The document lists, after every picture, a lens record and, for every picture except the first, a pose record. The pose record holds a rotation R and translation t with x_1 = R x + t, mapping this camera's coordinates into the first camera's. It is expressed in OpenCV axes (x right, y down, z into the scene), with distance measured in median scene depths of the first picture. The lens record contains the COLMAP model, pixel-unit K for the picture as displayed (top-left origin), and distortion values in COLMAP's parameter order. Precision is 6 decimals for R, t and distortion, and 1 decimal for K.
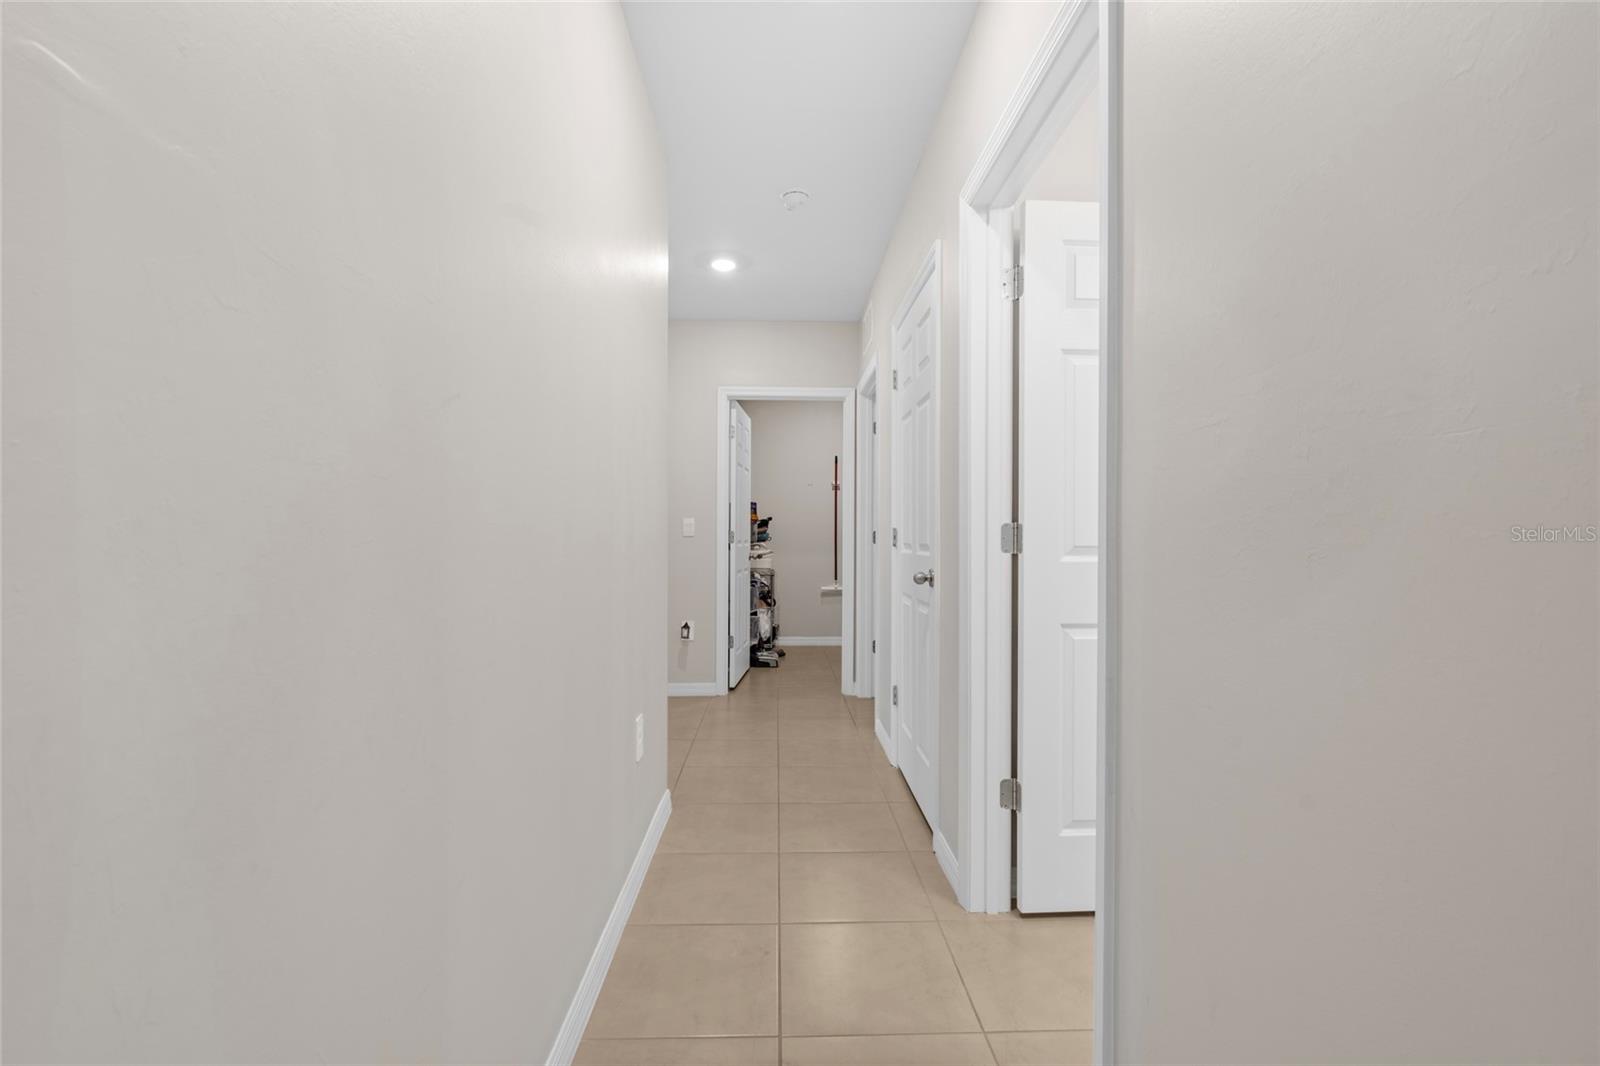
lens RADIAL K [[709.6, 0, 800.0], [0, 709.6, 533.0], [0, 0, 1]] dist [0.000274, -0.001191]
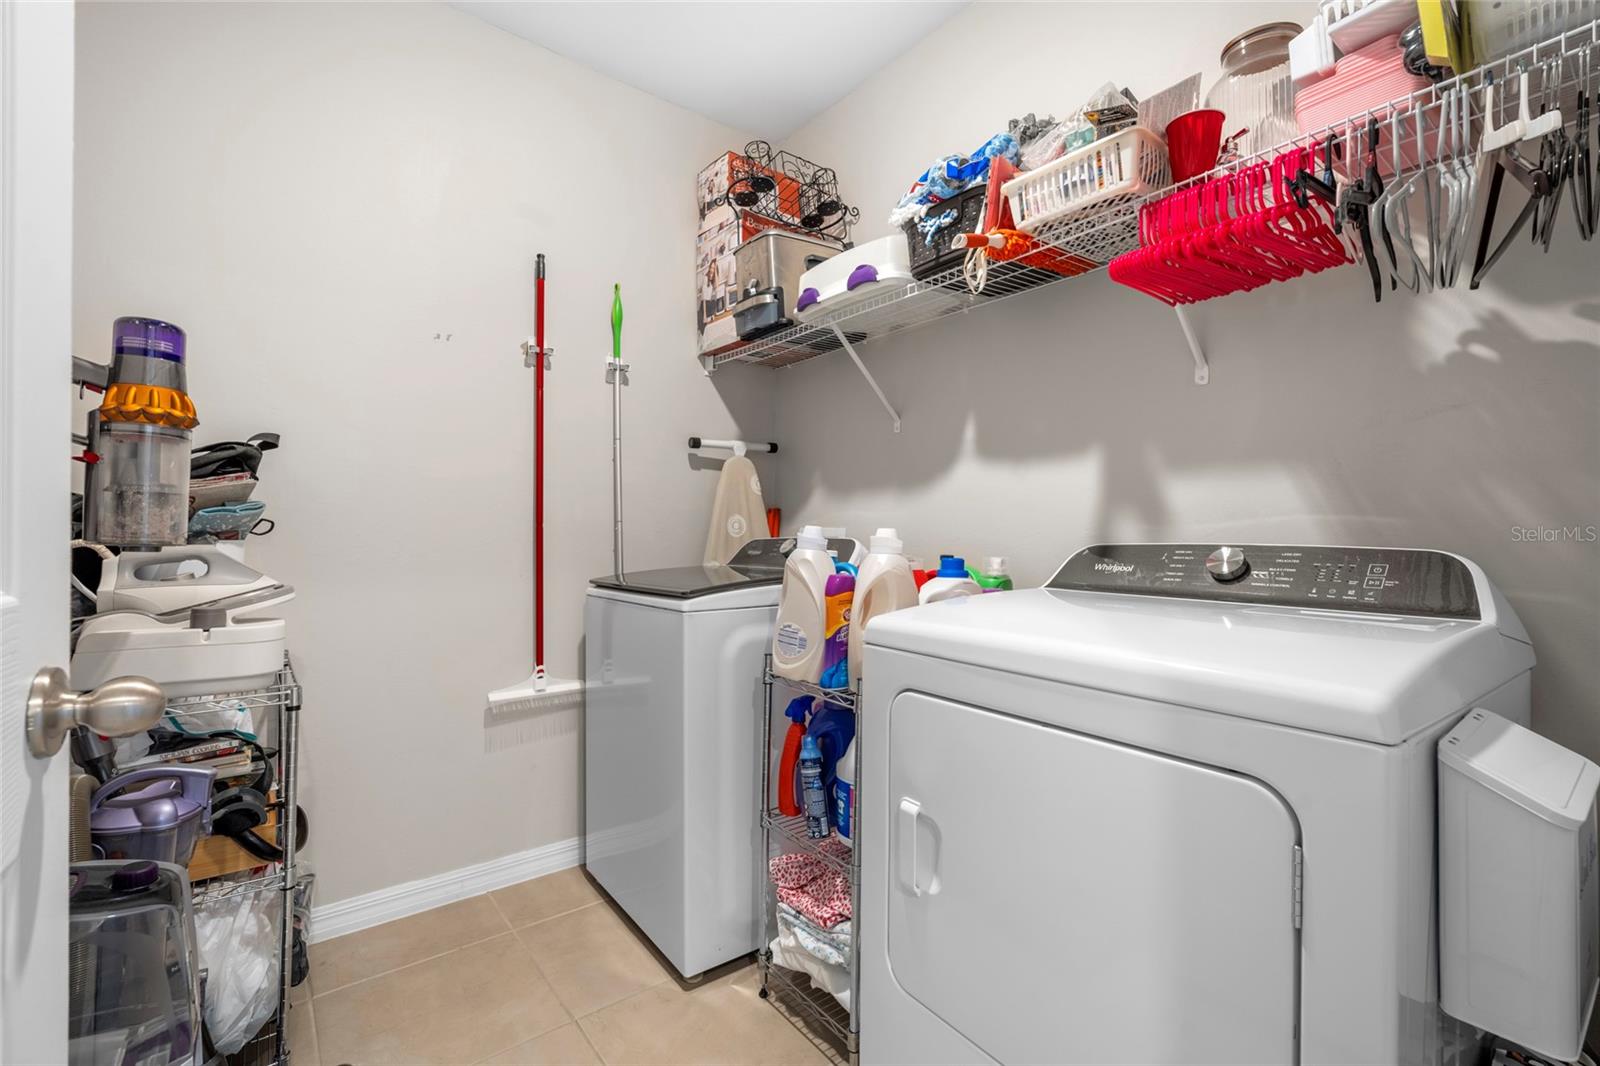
lens RADIAL K [[709.6, 0, 800.0], [0, 709.6, 533.0], [0, 0, 1]] dist [0.000274, -0.001191]
pose [[0.816876, -0.005207, 0.576790, -0.034825], [0.001263, 0.999973, 0.007239, 0.008581], [-0.576812, -0.005185, 0.816861, 0.727576]]
